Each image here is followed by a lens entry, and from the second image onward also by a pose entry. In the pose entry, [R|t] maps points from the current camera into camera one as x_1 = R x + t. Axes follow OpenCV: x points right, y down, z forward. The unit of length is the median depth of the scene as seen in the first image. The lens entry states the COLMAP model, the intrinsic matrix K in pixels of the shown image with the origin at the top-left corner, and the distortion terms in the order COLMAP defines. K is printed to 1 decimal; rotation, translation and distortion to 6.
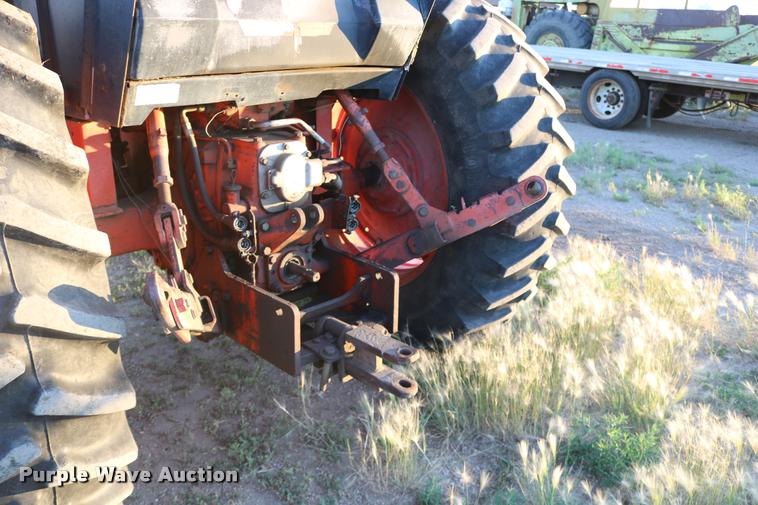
lens RADIAL K [[635.8, 0, 381.0], [0, 635.8, 252.9], [0, 0, 1]] dist [-0.149341, 0.117052]
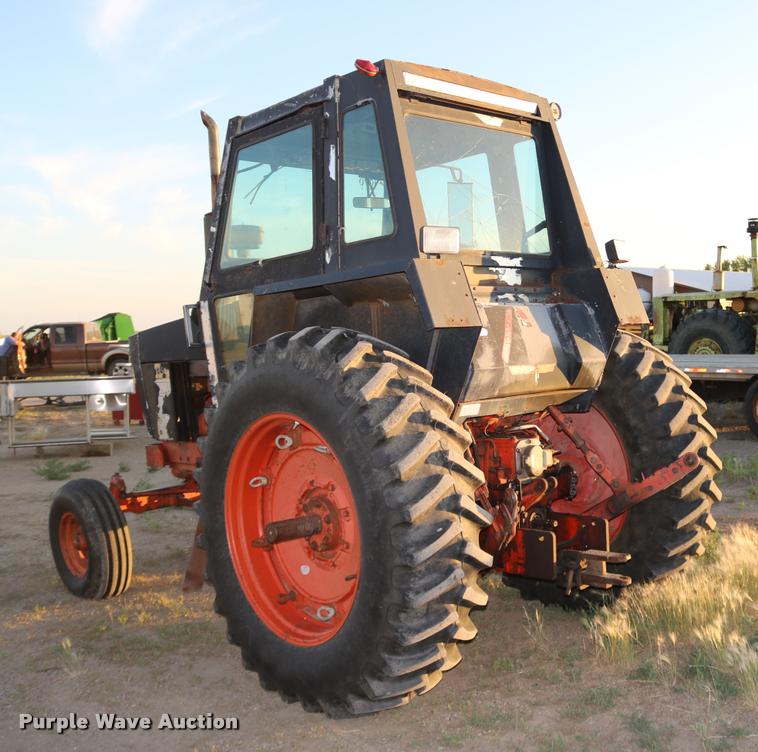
lens RADIAL K [[986.2, 0, 492.9], [0, 986.2, 392.0], [0, 0, 1]] dist [-0.123909, 0.000000]
pose [[0.997196, -0.067988, 0.031280, -0.288185], [0.074123, 0.954905, -0.287511, 0.383308], [-0.010322, 0.289024, 0.957266, -1.286912]]
